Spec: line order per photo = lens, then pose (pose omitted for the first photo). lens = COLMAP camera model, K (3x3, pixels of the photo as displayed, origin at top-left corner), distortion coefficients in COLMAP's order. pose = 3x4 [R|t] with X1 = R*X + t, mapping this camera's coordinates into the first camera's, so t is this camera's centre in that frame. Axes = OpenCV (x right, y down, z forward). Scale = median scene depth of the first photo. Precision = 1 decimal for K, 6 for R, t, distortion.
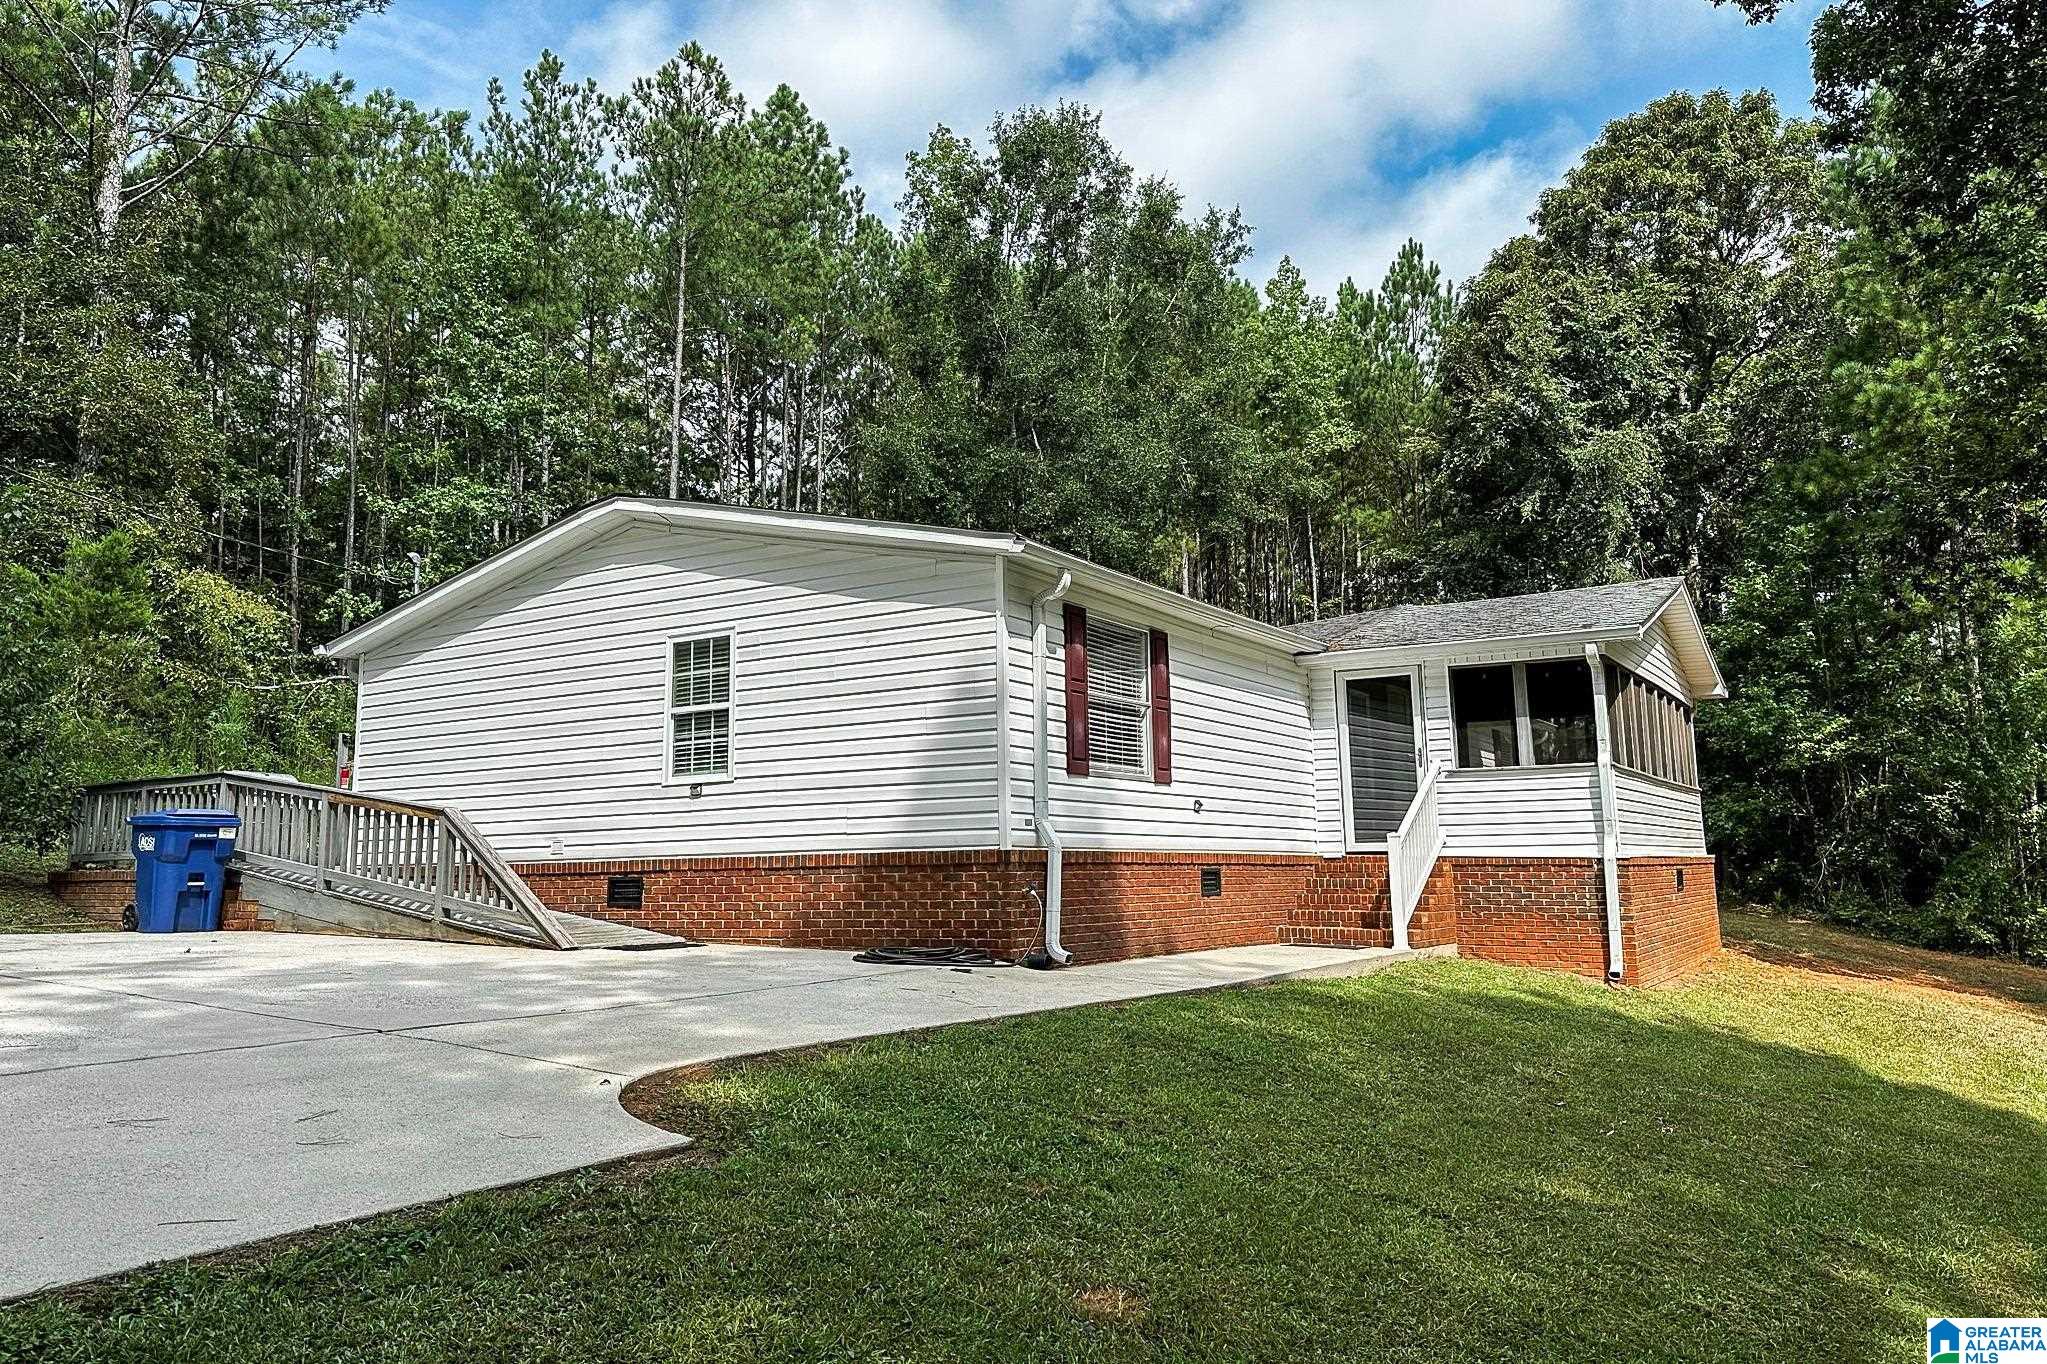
lens RADIAL K [[1403.8, 0, 1023.5], [0, 1403.8, 682.0], [0, 0, 1]] dist [0.089902, -0.138761]
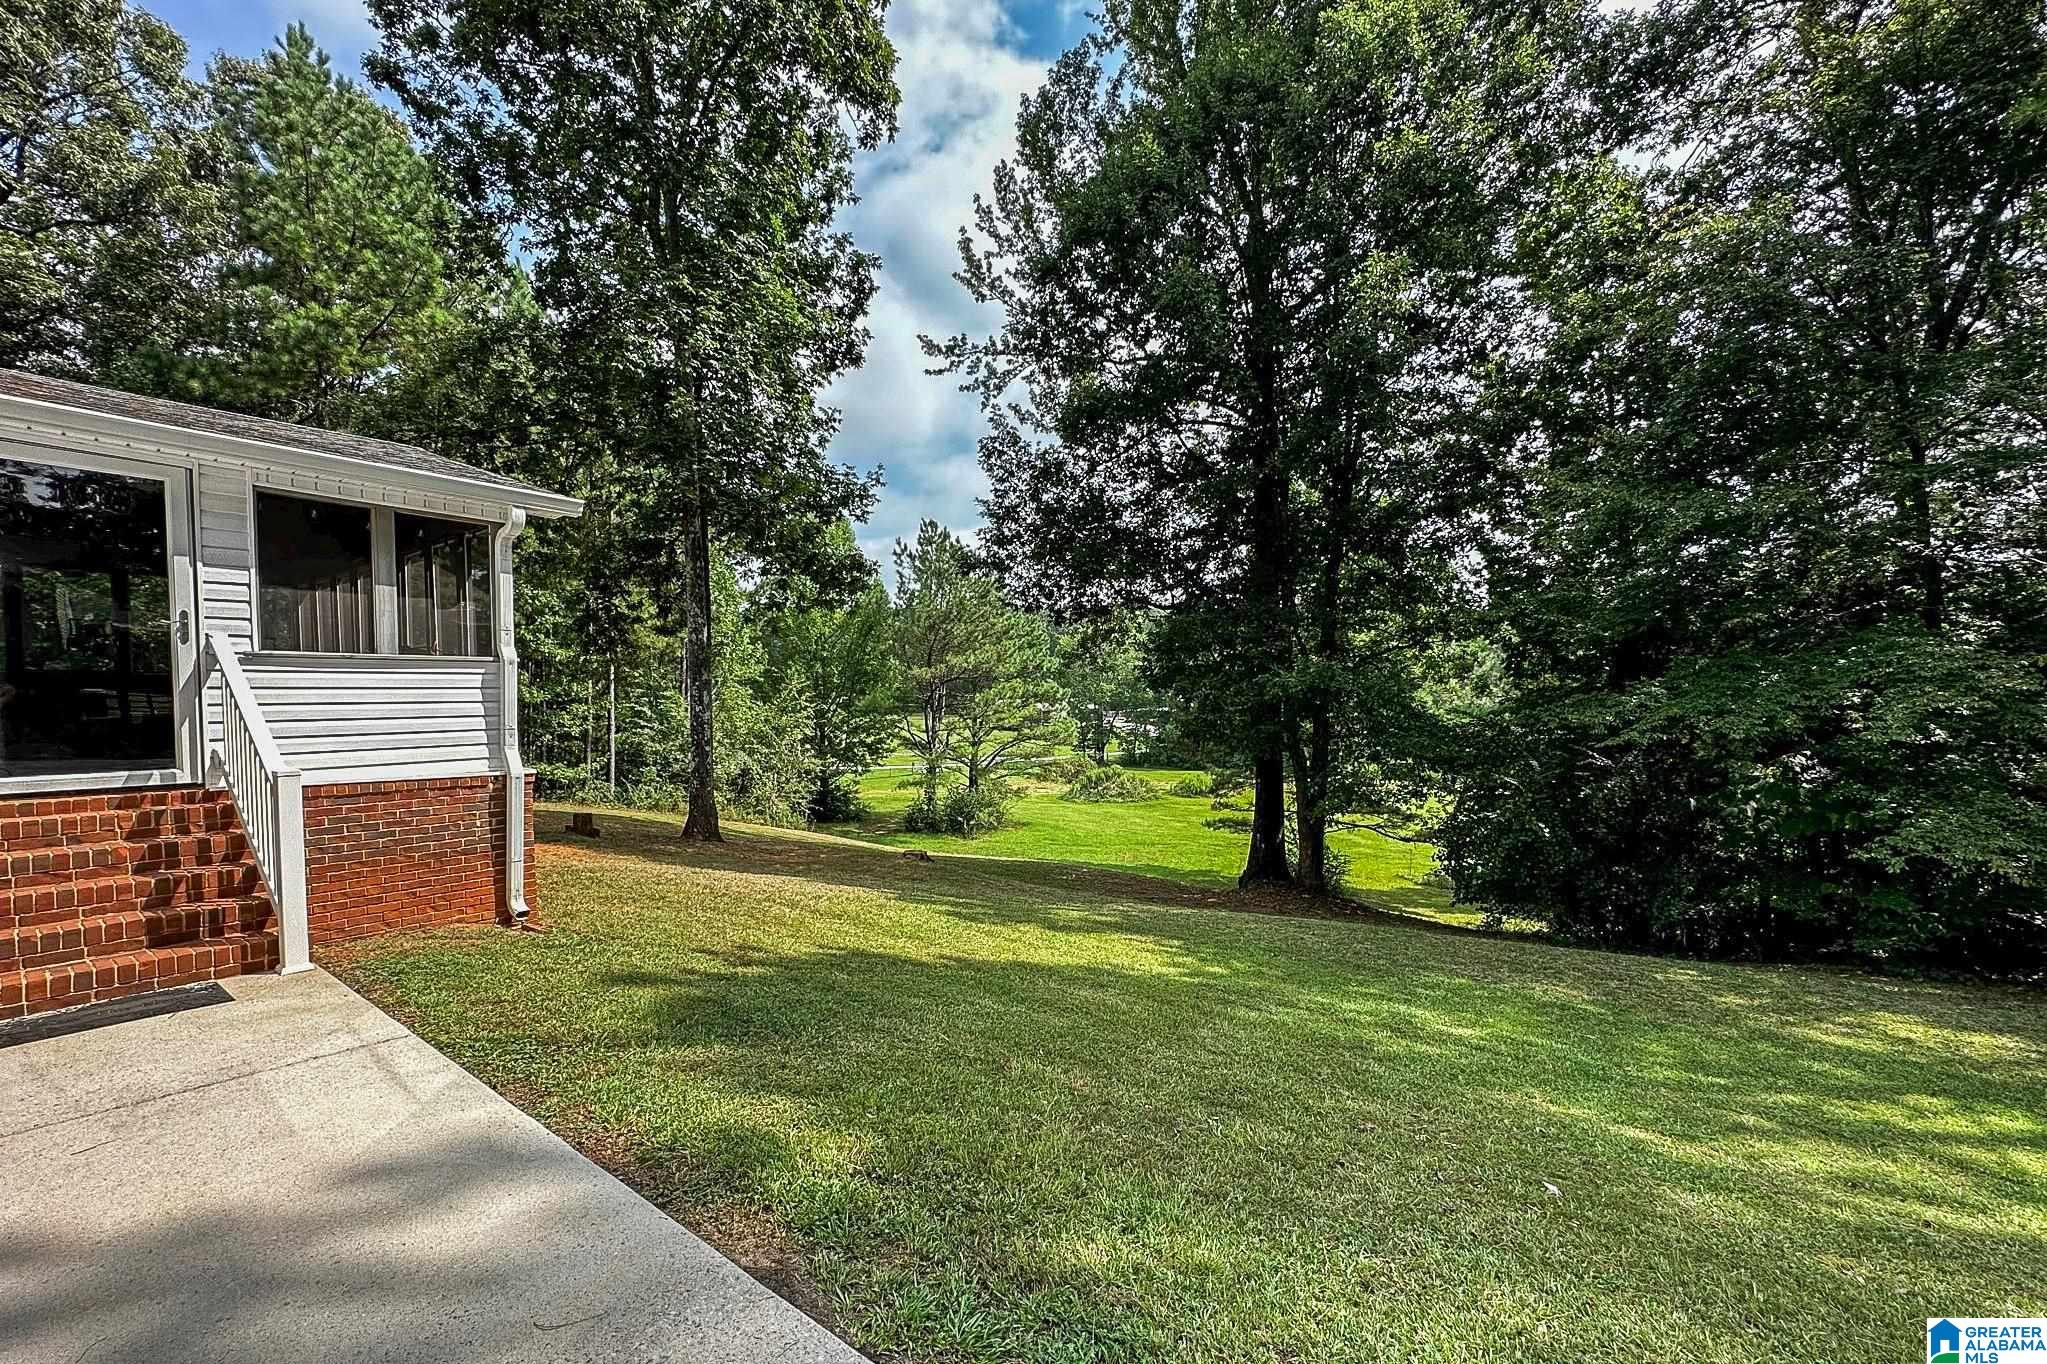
lens RADIAL K [[812.7, 0, 1026.0], [0, 812.7, 716.0], [0, 0, 1]] dist [0.001553, 0.000275]
pose [[0.073284, -0.012348, 0.997235, -0.038702], [-0.125777, 0.991825, 0.021524, 0.046458], [-0.989348, -0.127006, 0.071131, 0.738708]]
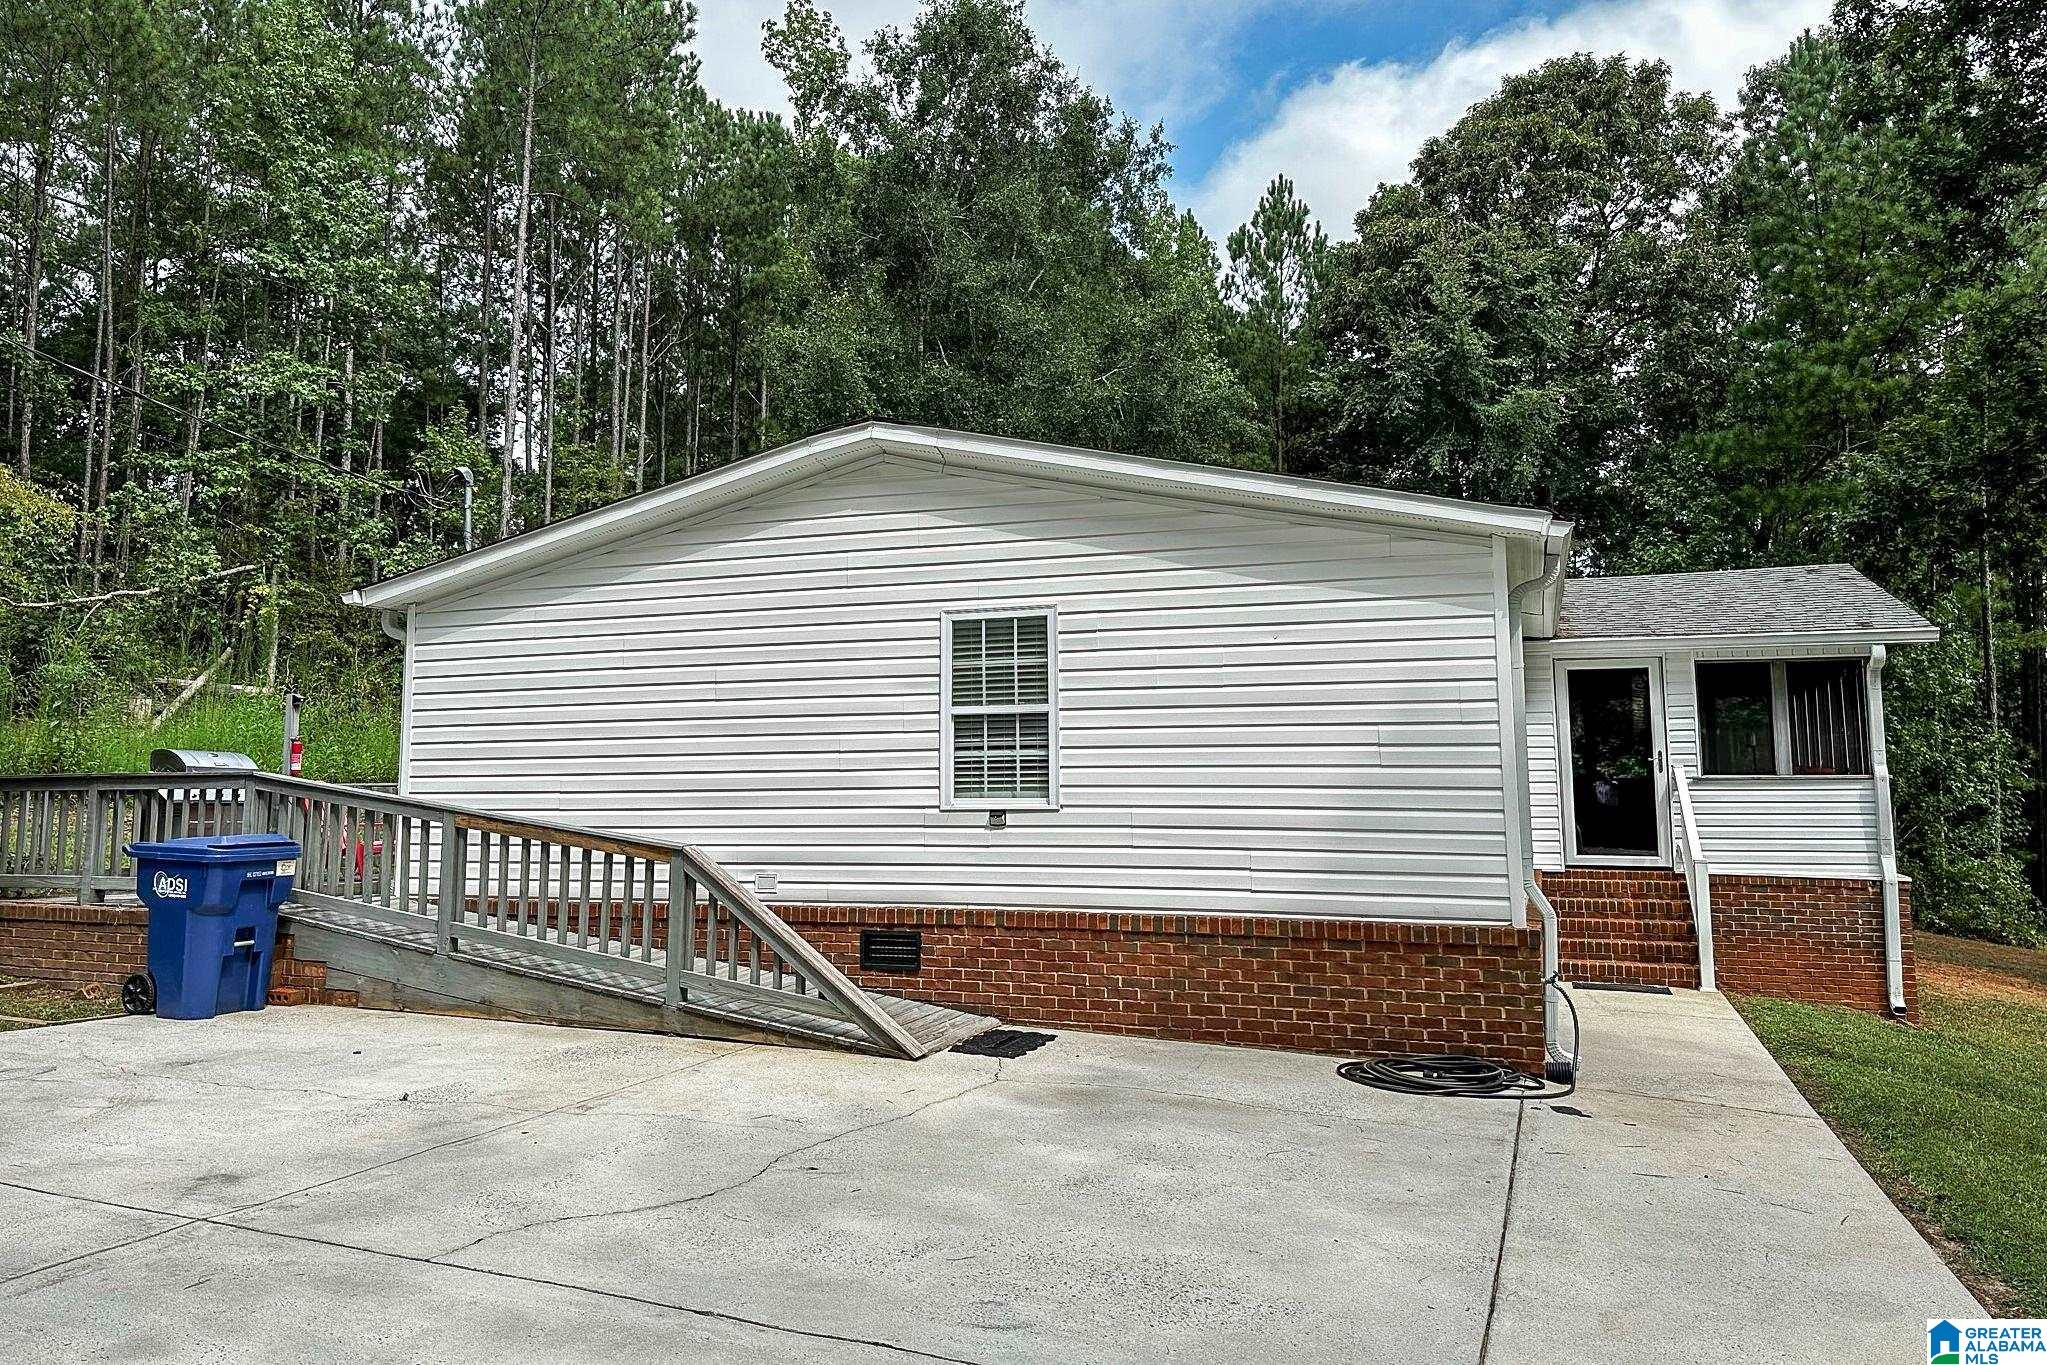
lens RADIAL K [[1408.6, 0, 1026.0], [0, 1408.6, 641.8], [0, 0, 1]] dist [0.093525, -0.138447]
pose [[0.977322, 0.030629, 0.209531, -0.355644], [-0.037004, 0.998962, 0.026573, -0.036368], [-0.208499, -0.033724, 0.977441, 0.244202]]
